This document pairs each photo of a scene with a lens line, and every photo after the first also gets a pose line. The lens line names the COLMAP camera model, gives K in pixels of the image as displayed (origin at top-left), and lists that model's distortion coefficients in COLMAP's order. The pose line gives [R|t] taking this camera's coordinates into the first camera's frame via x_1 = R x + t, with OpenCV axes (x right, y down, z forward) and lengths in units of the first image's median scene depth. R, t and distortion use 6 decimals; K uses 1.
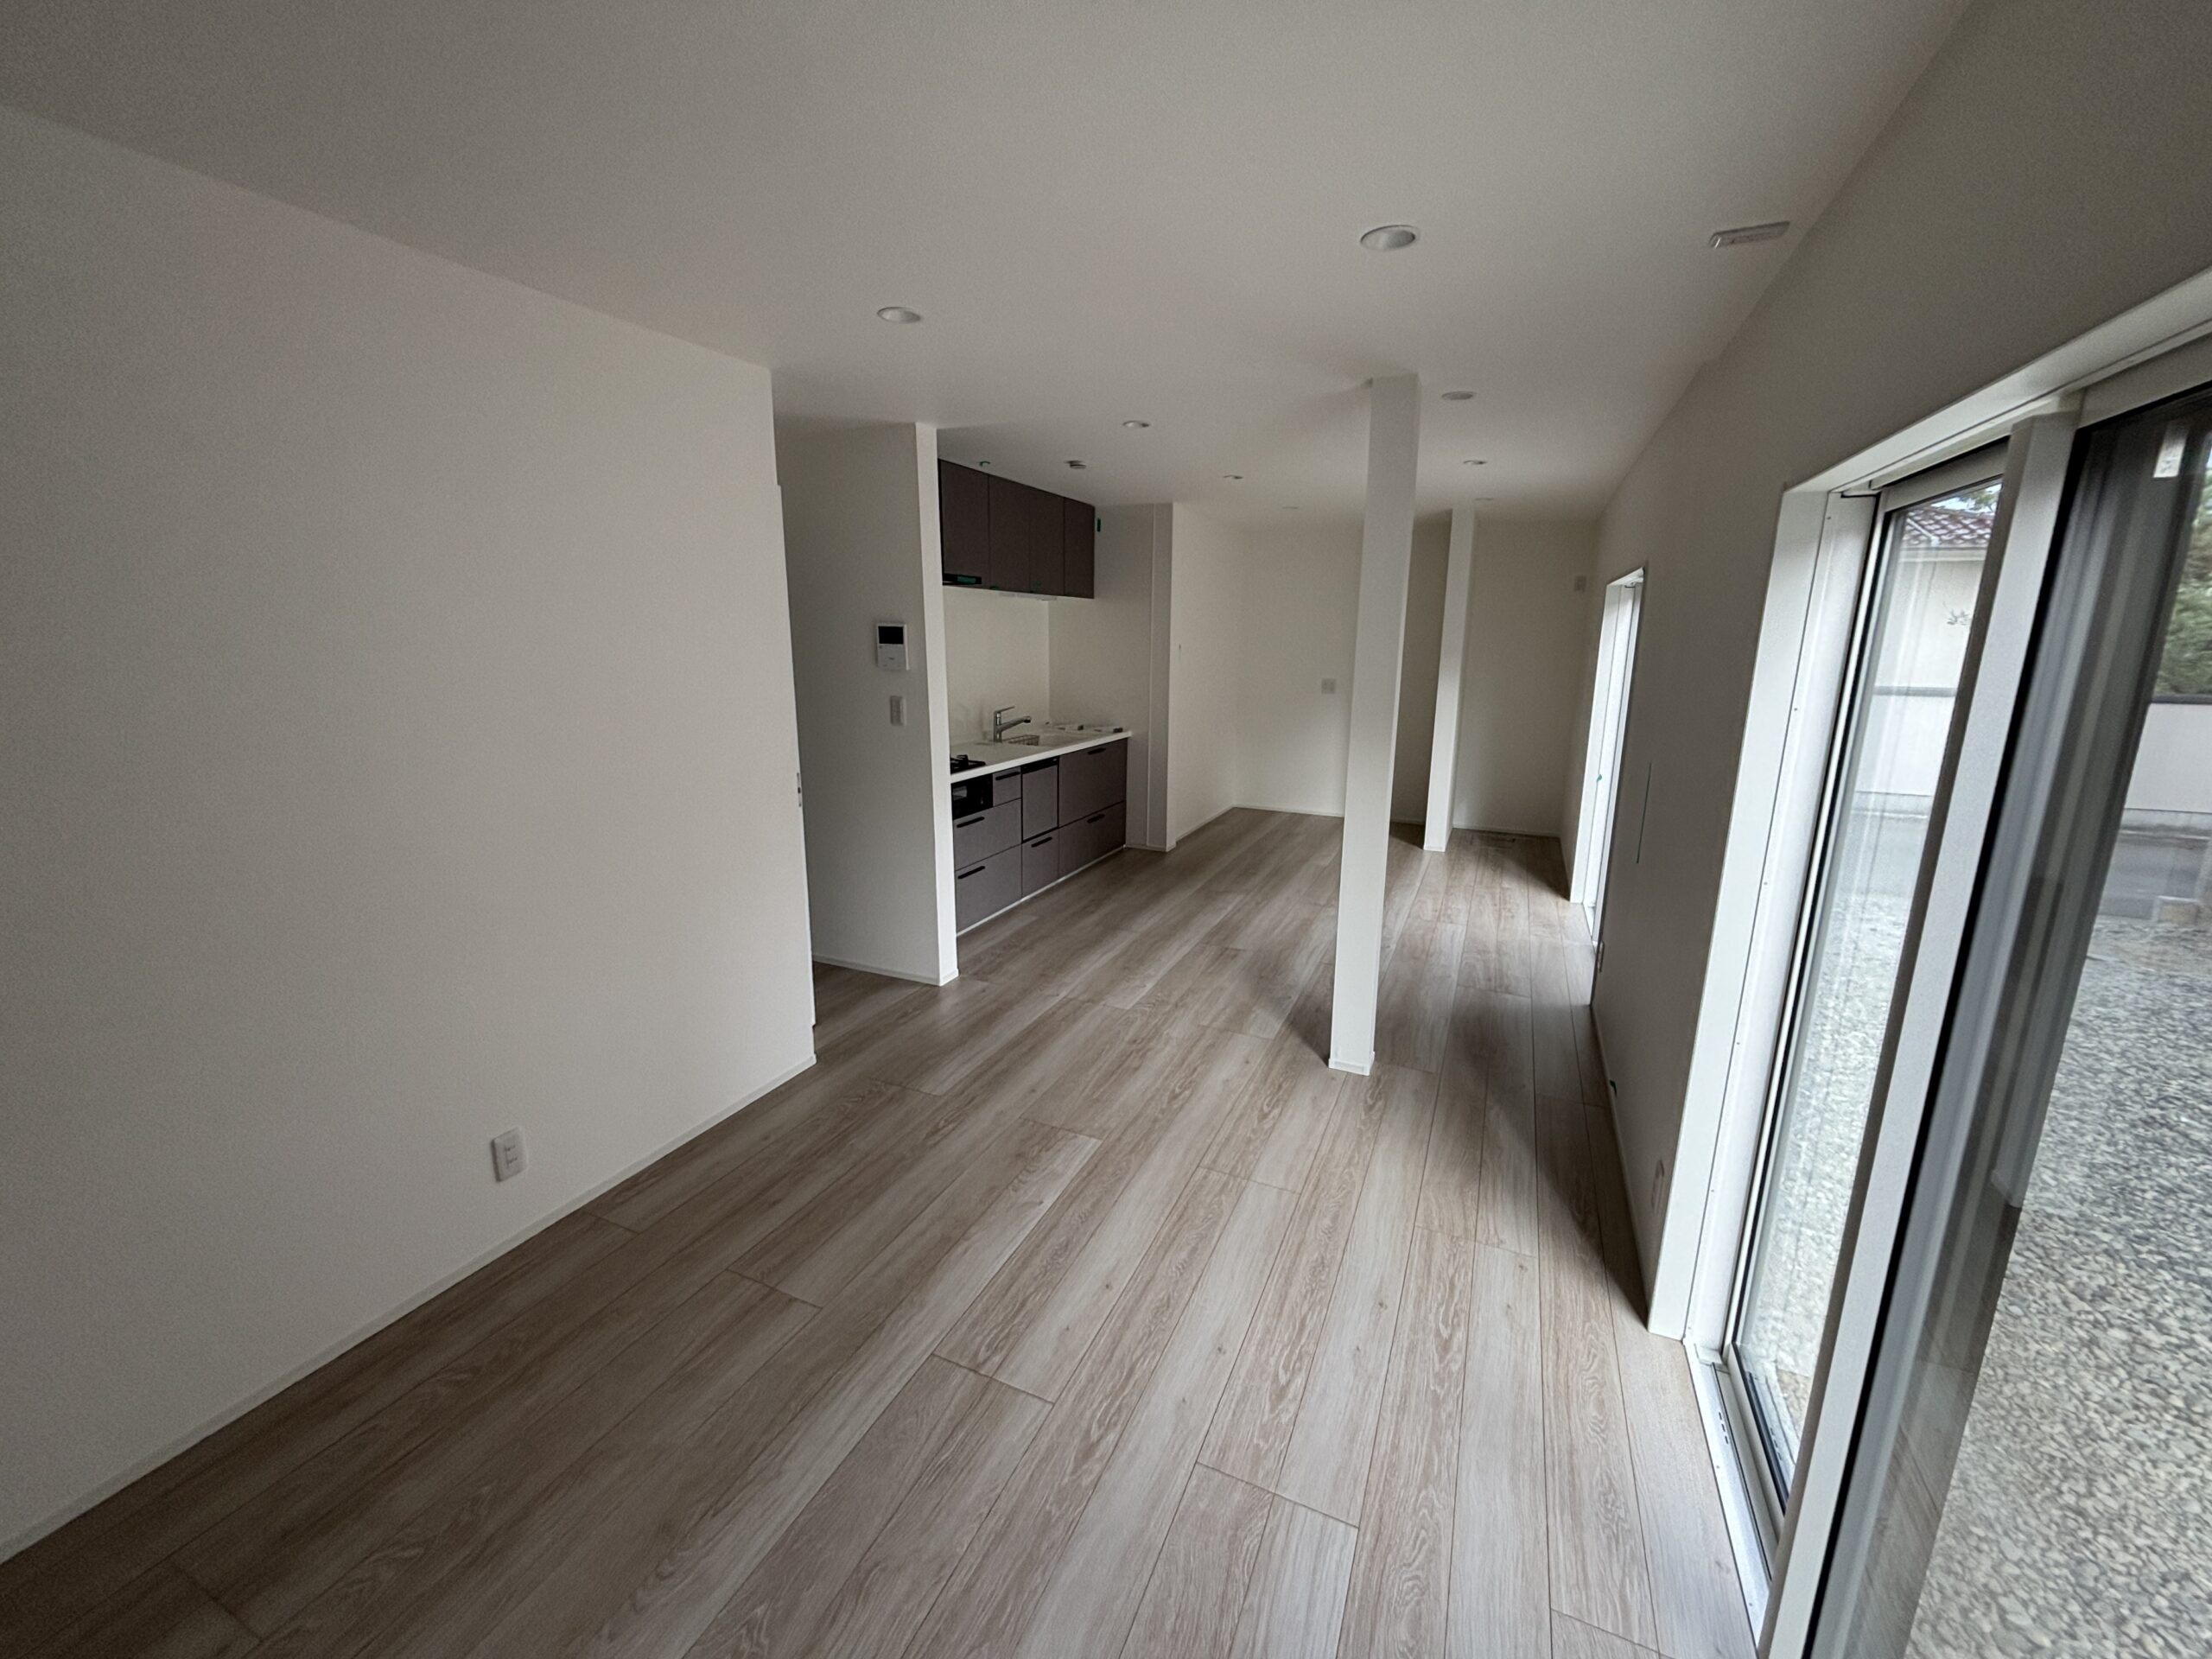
lens RADIAL K [[871.5, 0, 1106.0], [0, 871.5, 829.5], [0, 0, 1]] dist [-0.000940, -0.006654]
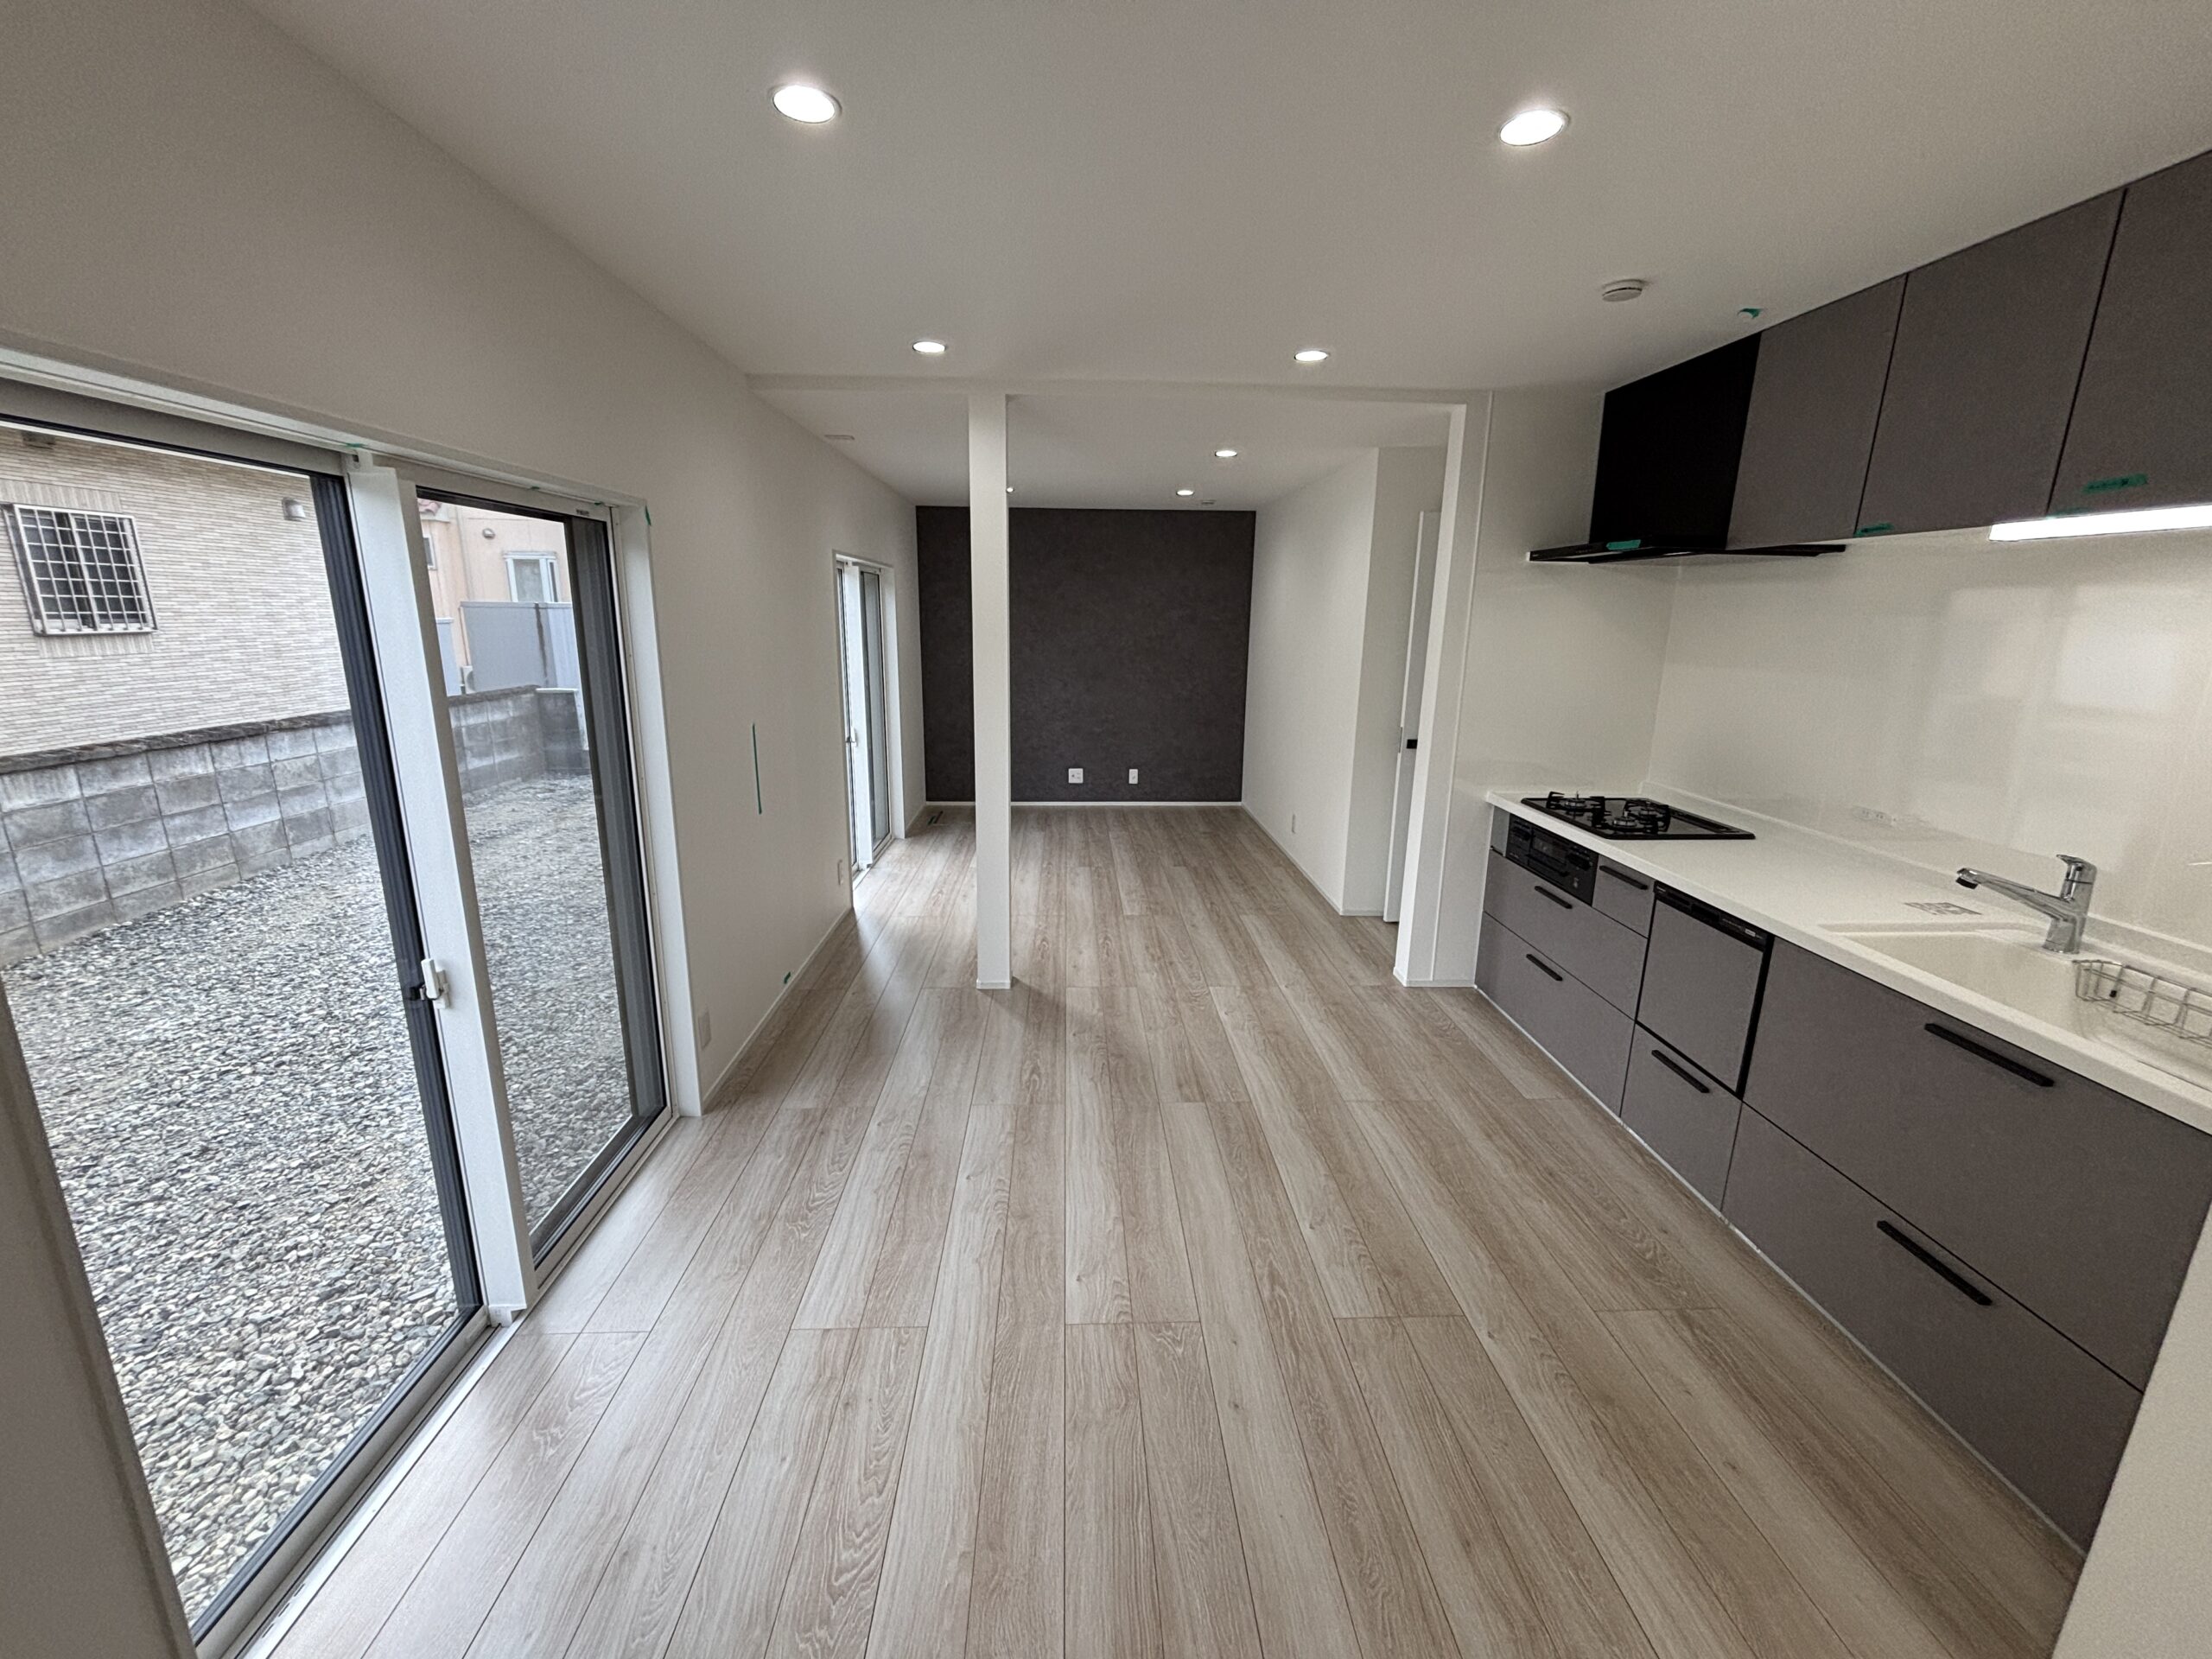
lens RADIAL K [[871.5, 0, 1106.0], [0, 871.5, 829.5], [0, 0, 1]] dist [-0.000940, -0.006654]
pose [[-0.889897, 0.097109, -0.445706, 0.521326], [-0.115456, 0.897315, 0.426023, -0.349634], [0.441309, 0.430576, -0.787306, 1.519345]]
